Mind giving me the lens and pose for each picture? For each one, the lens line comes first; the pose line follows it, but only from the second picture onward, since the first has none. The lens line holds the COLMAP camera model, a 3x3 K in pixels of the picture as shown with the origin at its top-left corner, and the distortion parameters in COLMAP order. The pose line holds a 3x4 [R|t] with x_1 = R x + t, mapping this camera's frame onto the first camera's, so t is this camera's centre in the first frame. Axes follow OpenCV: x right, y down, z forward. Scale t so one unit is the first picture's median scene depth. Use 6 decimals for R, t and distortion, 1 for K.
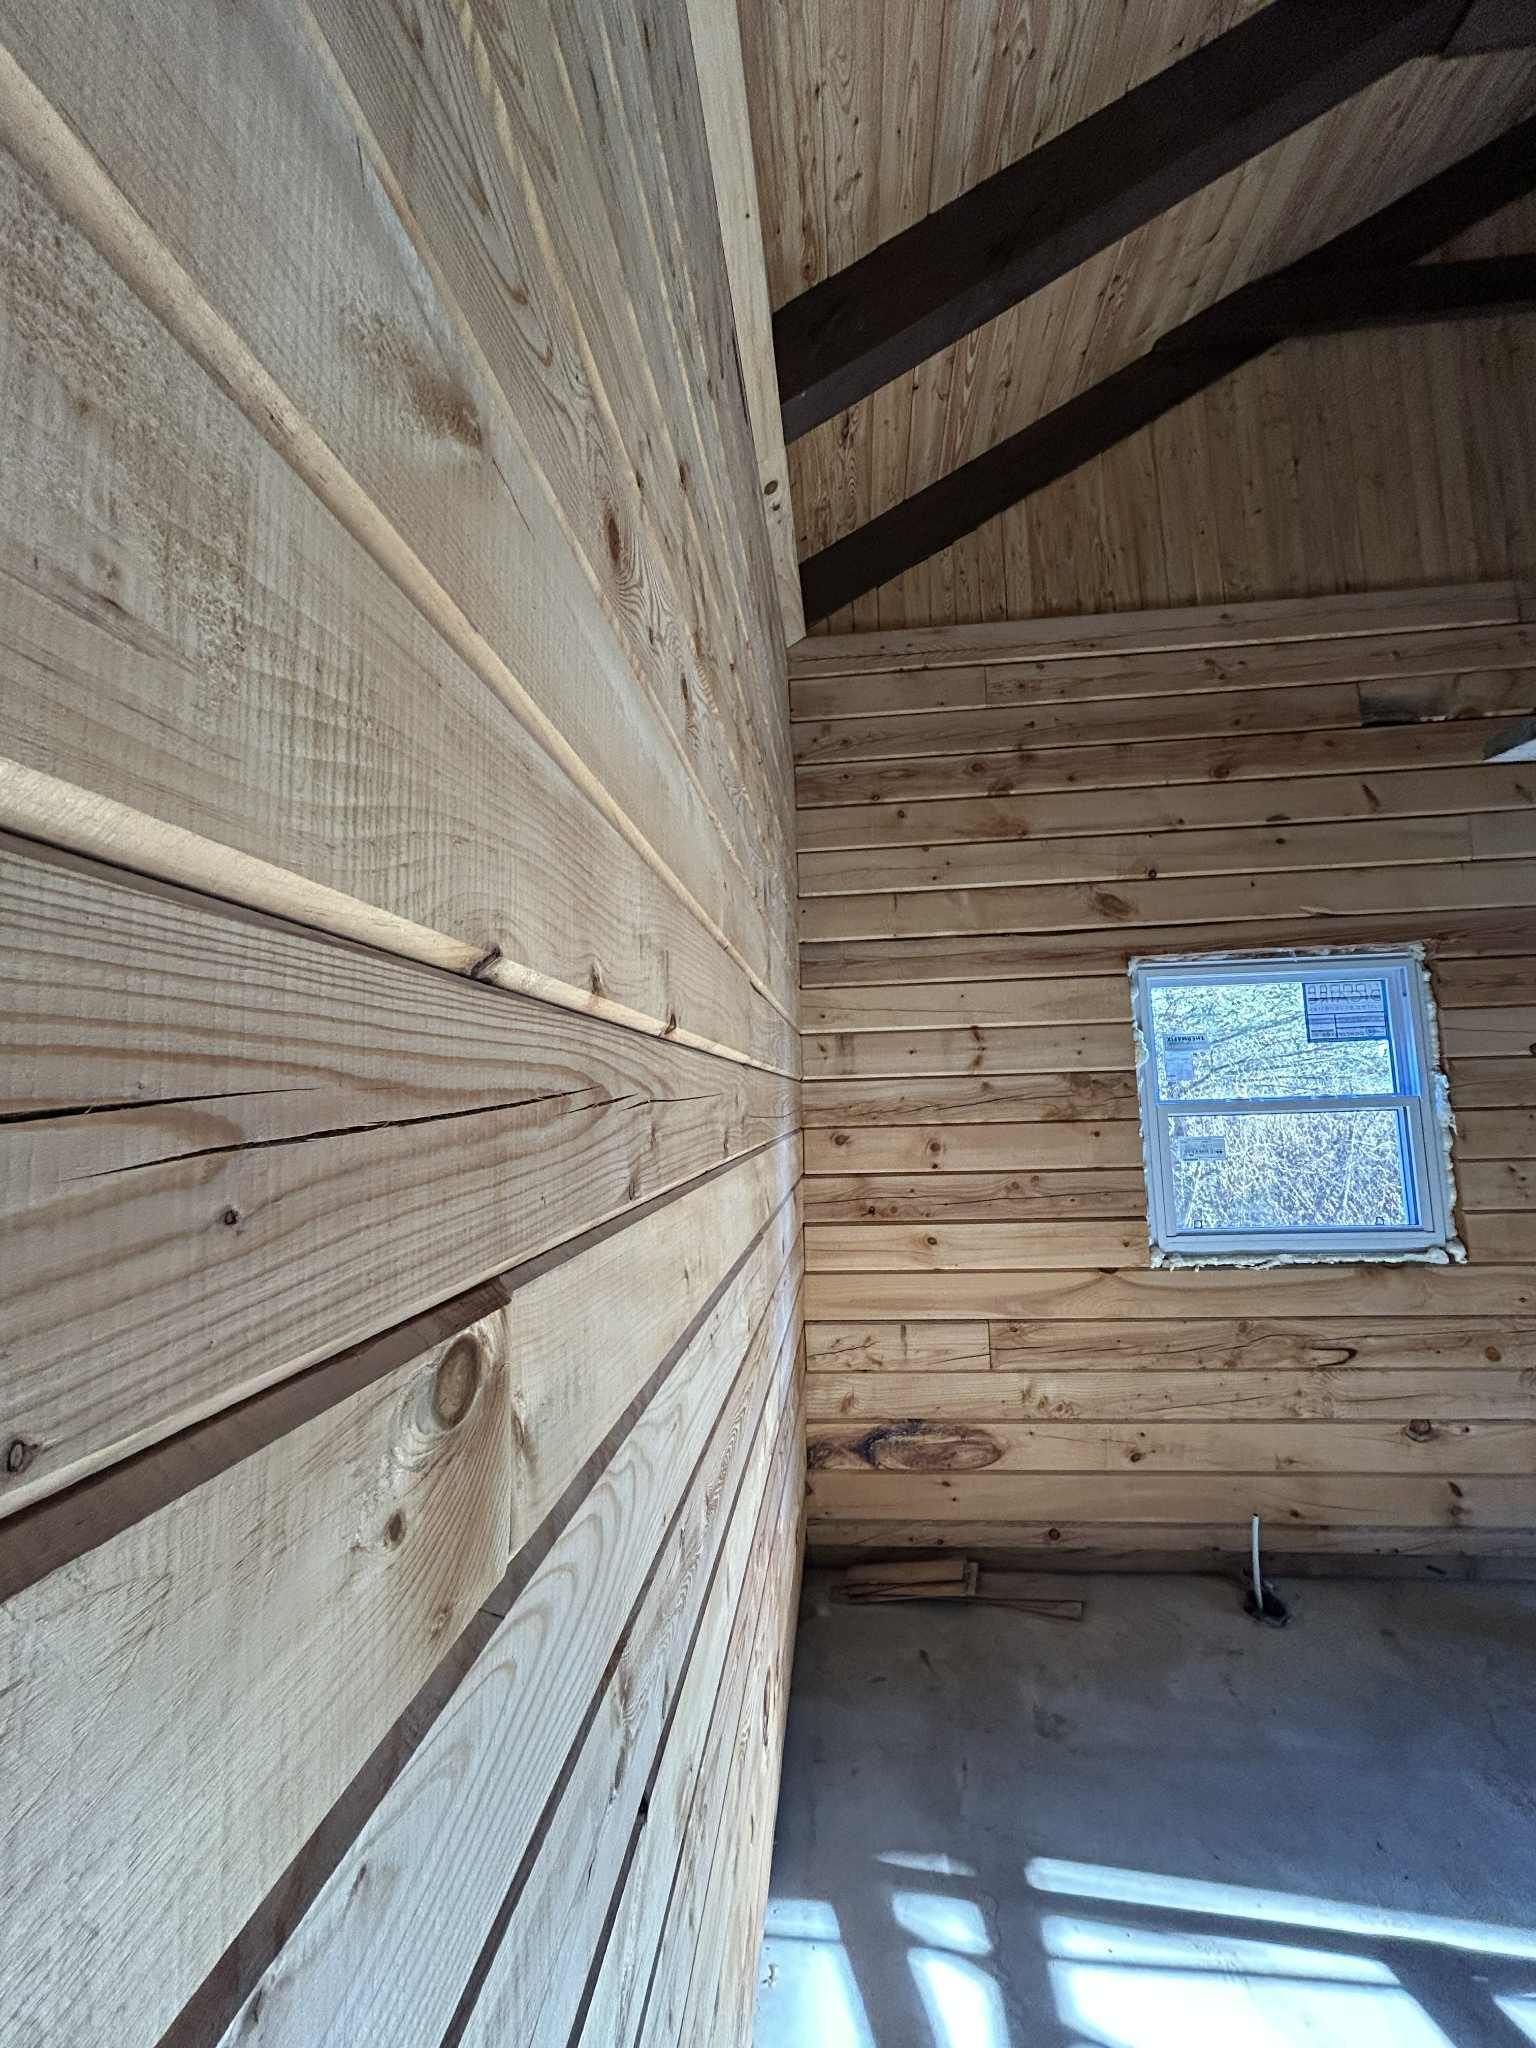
lens RADIAL K [[842.3, 0, 772.0], [0, 842.3, 1020.6], [0, 0, 1]] dist [-0.000851, 0.000202]
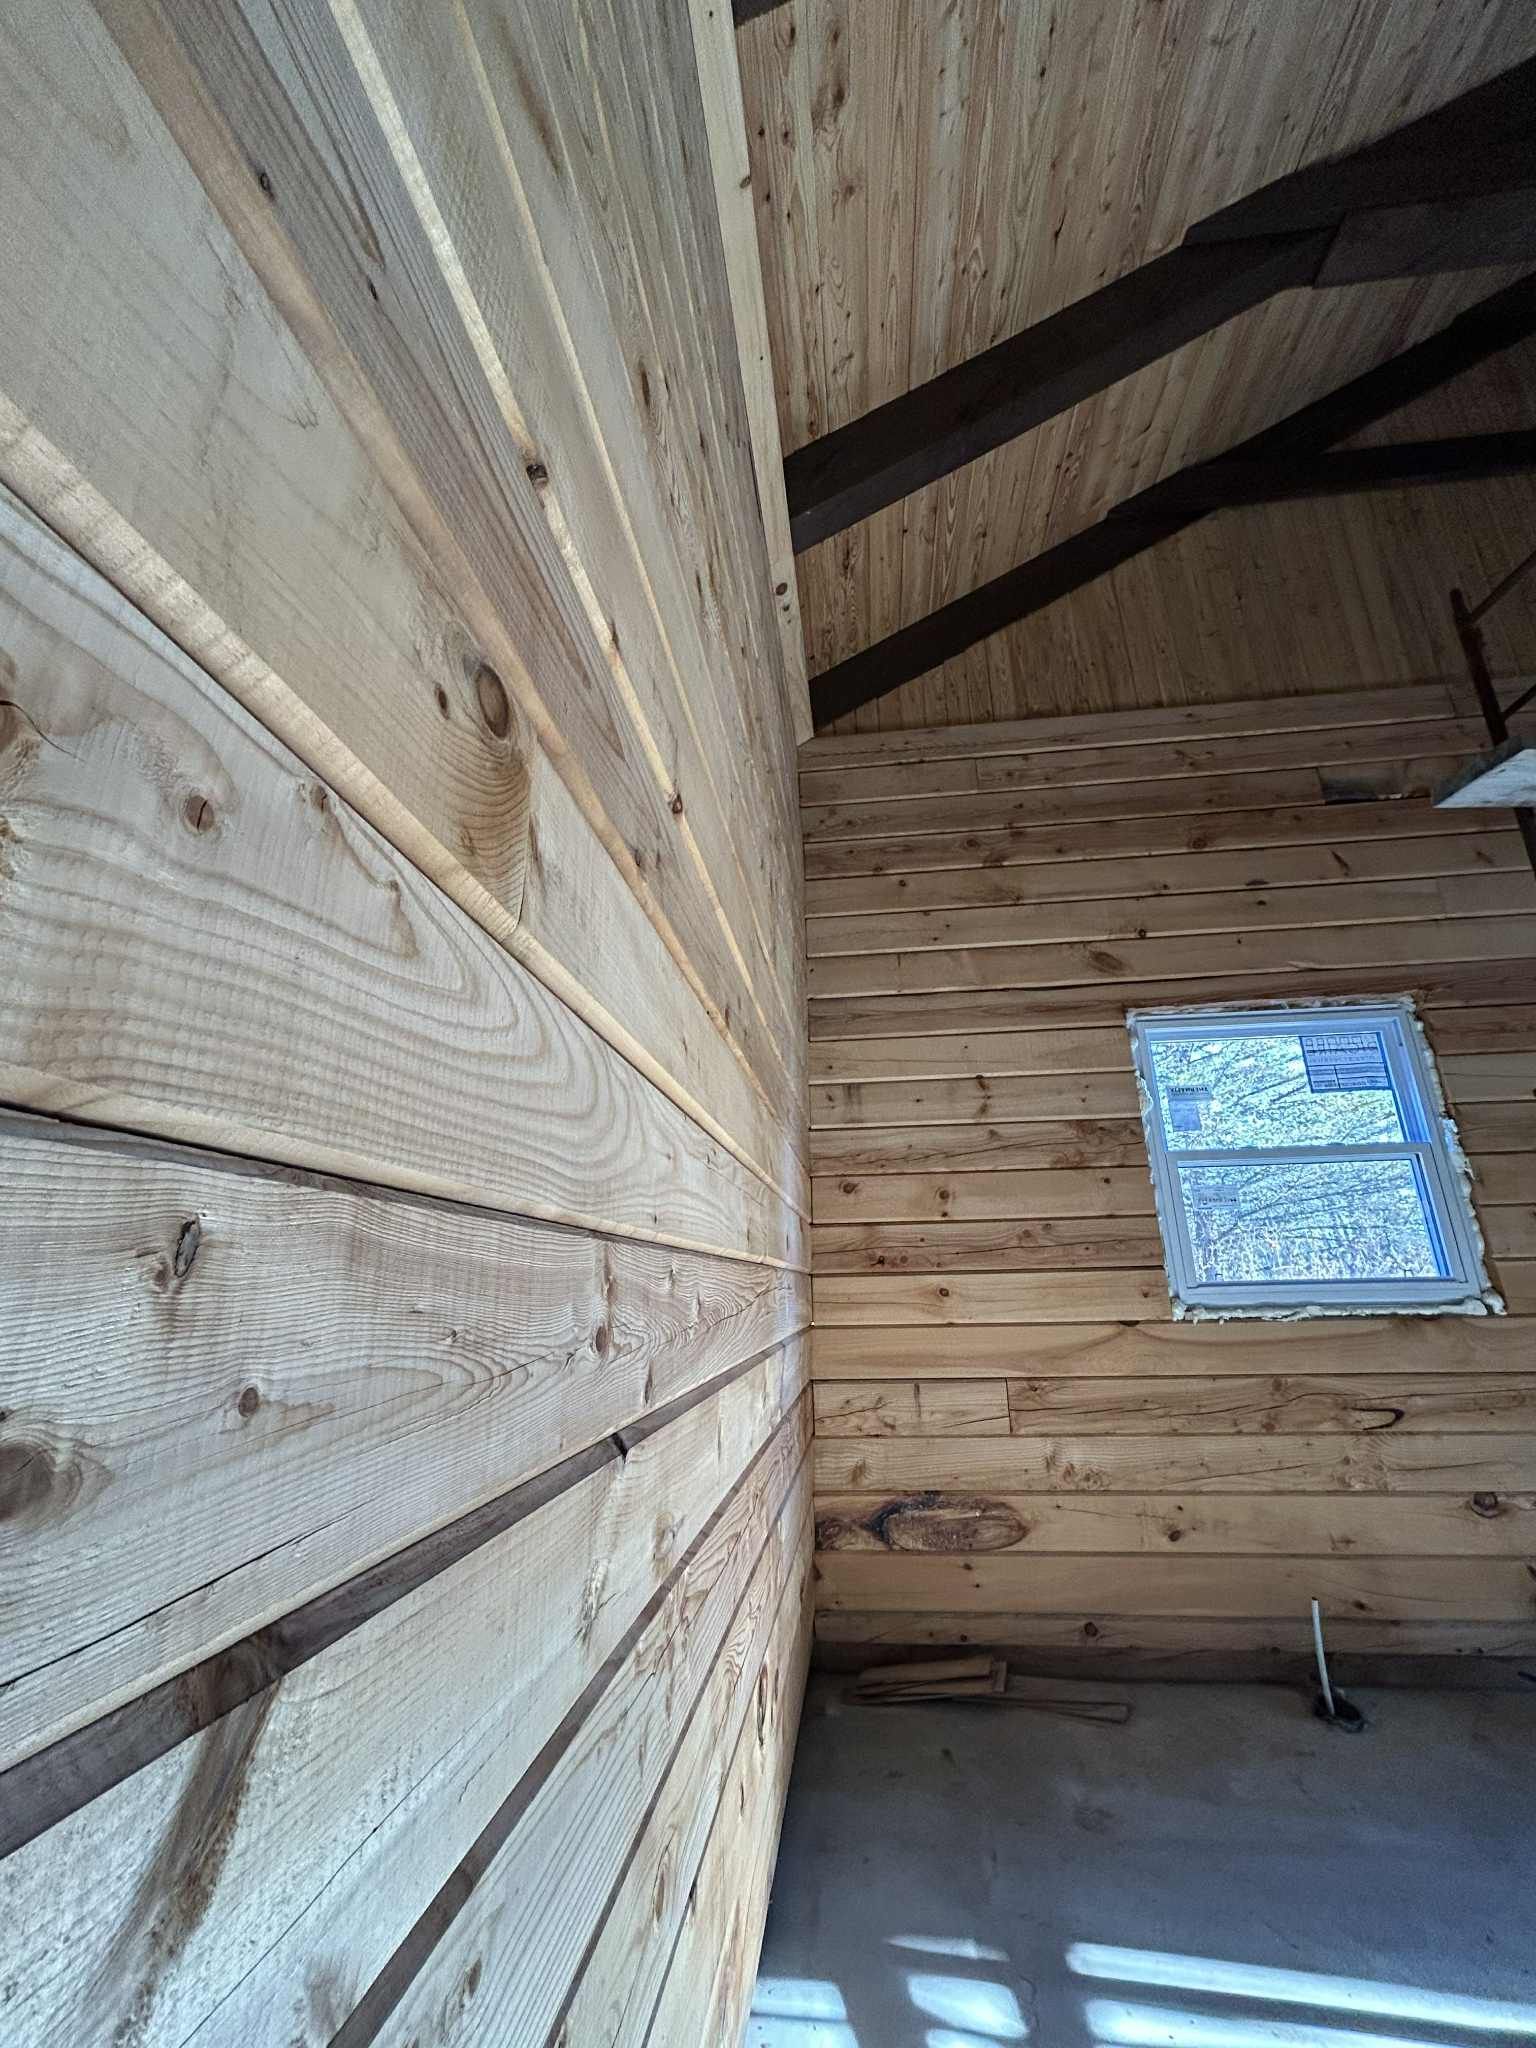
lens RADIAL K [[842.3, 0, 772.0], [0, 842.3, 1020.6], [0, 0, 1]] dist [-0.000851, 0.000202]
pose [[0.999771, 0.005349, -0.020703, 0.010560], [-0.009575, 0.977698, -0.209796, 0.164458], [0.019120, 0.209946, 0.977526, -0.018298]]
